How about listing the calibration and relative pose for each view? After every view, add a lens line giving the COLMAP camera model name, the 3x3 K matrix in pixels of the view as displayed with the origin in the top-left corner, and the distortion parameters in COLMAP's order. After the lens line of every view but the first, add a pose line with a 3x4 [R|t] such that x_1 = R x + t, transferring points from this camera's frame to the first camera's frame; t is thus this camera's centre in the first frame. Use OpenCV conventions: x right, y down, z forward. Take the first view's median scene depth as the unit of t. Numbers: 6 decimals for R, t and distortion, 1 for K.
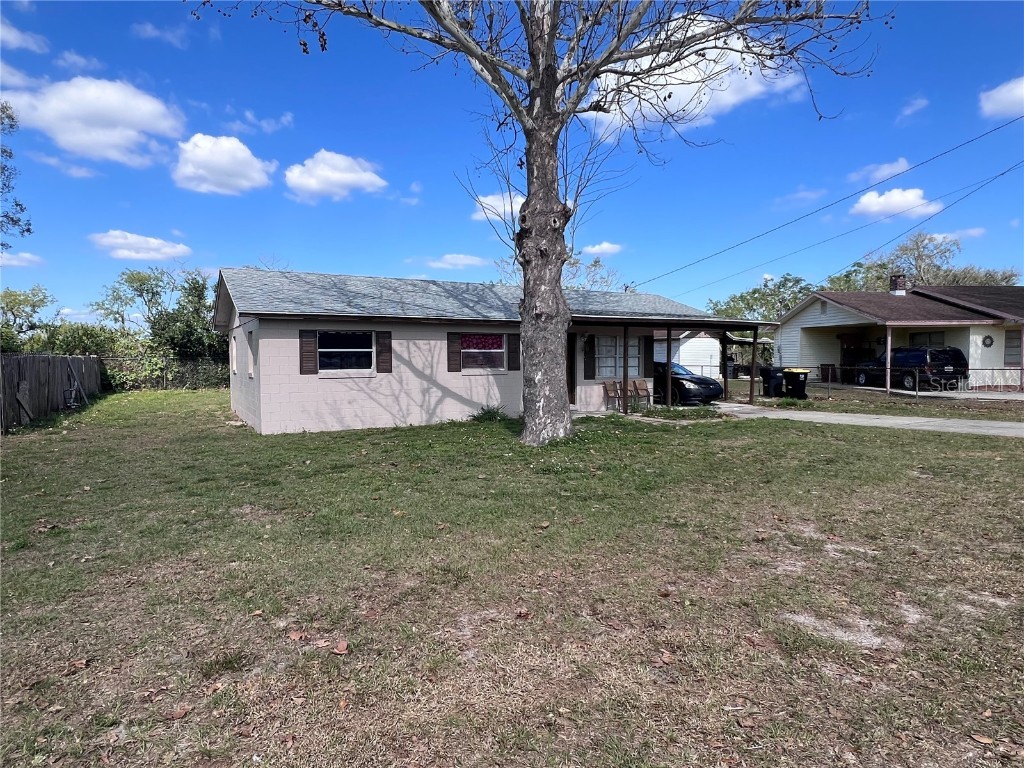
lens RADIAL K [[587.8, 0, 511.1], [0, 587.8, 384.5], [0, 0, 1]] dist [0.003290, 0.001431]
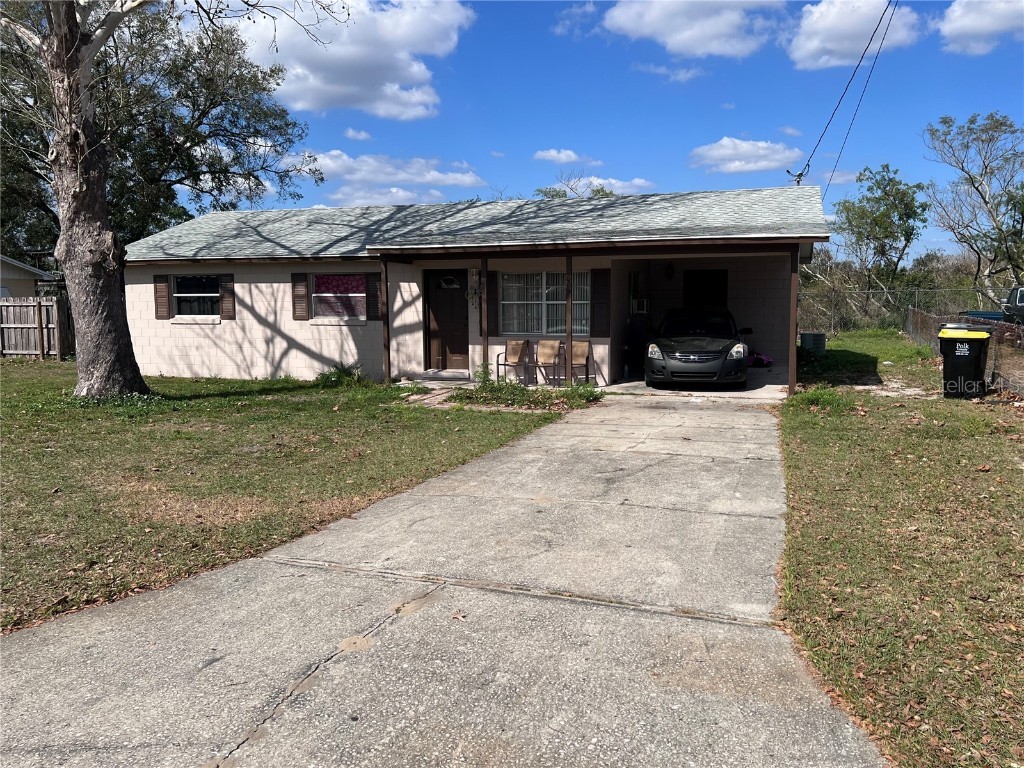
lens RADIAL K [[824.4, 0, 511.5], [0, 824.4, 383.2], [0, 0, 1]] dist [0.010795, 0.001872]
pose [[0.649017, 0.080374, -0.756516, 1.030866], [-0.033219, 0.996449, 0.077366, -0.032941], [0.760048, -0.025081, 0.649383, 0.469310]]
